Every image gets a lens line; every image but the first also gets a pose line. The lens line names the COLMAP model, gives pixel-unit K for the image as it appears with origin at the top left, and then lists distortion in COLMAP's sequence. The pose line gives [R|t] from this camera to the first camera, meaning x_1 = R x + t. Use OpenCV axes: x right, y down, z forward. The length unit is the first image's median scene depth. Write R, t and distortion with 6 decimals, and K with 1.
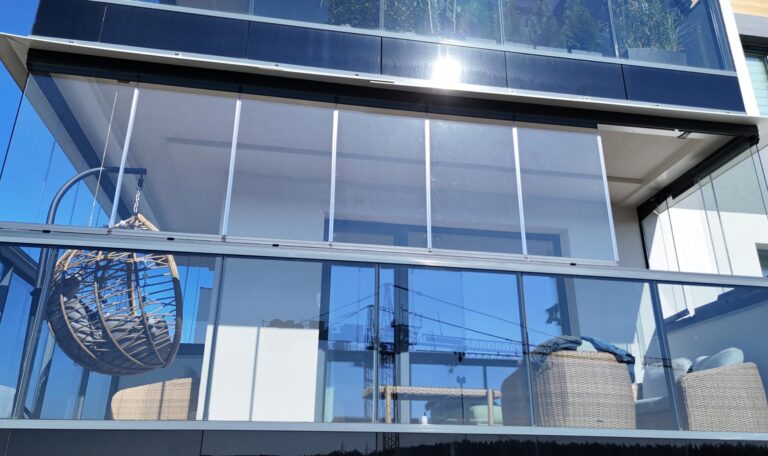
lens RADIAL K [[592.2, 0, 384.0], [0, 592.2, 228.0], [0, 0, 1]] dist [0.076136, -0.061525]
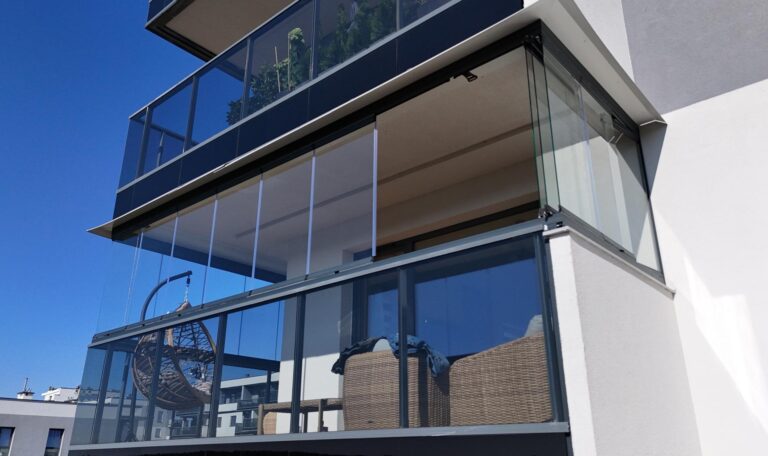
lens RADIAL K [[592.2, 0, 384.0], [0, 592.2, 228.0], [0, 0, 1]] dist [0.076136, -0.061525]
pose [[0.644738, -0.284307, -0.709565, 1.095049], [0.285867, 0.950583, -0.121128, 0.132374], [0.708937, -0.124745, 0.694151, 0.344298]]
